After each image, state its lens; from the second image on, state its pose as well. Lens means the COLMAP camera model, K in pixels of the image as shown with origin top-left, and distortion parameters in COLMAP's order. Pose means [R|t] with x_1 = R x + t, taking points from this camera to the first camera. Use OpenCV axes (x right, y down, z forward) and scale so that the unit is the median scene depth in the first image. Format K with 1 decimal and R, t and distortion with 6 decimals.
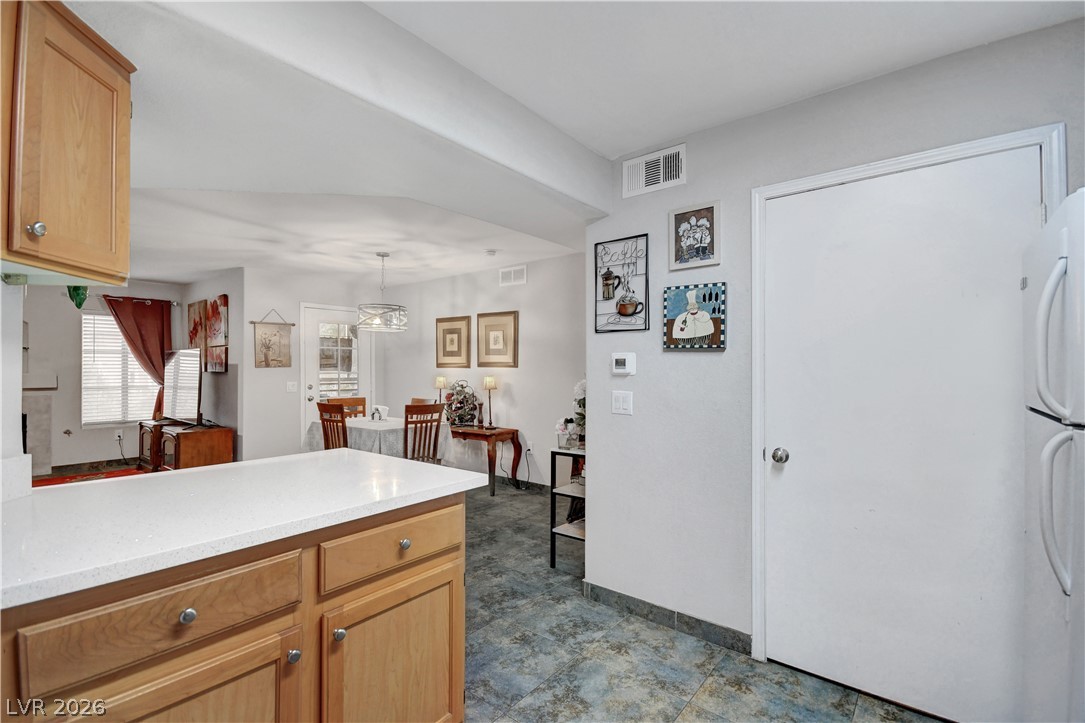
lens RADIAL K [[493.2, 0, 535.1], [0, 493.2, 369.3], [0, 0, 1]] dist [0.002286, -0.001604]
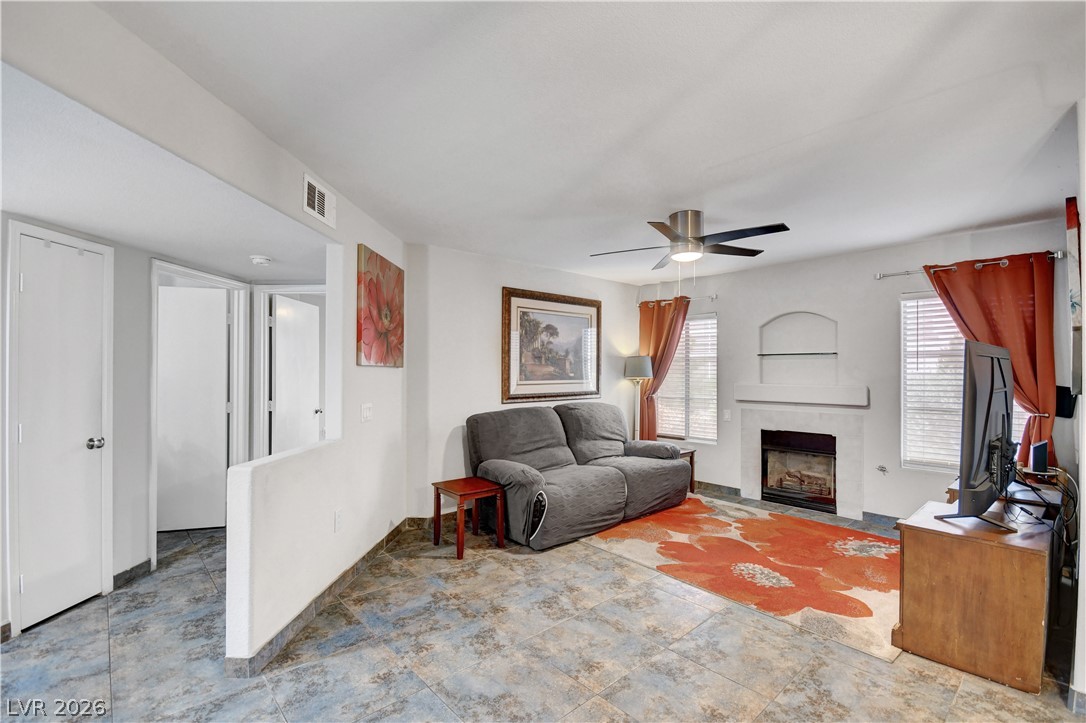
lens RADIAL K [[480.5, 0, 539.3], [0, 480.5, 368.3], [0, 0, 1]] dist [0.004867, -0.006805]
pose [[-0.147238, -0.008295, -0.989066, -0.231346], [-0.003233, 0.999964, -0.007905, -0.013793], [0.989096, 0.002034, -0.147260, 0.766065]]
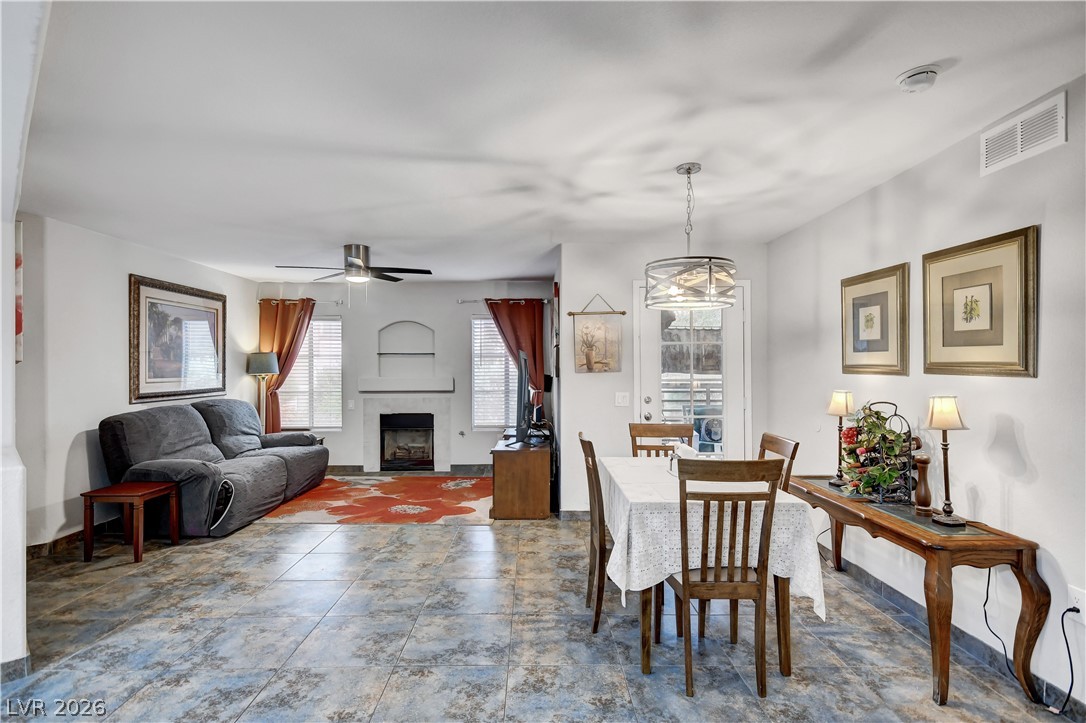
lens RADIAL K [[537.3, 0, 538.8], [0, 537.3, 369.6], [0, 0, 1]] dist [0.011320, -0.003017]
pose [[0.644144, -0.000371, -0.764904, 0.039164], [0.002797, 0.999994, 0.001870, -0.011984], [0.764899, -0.003344, 0.644142, 0.487846]]
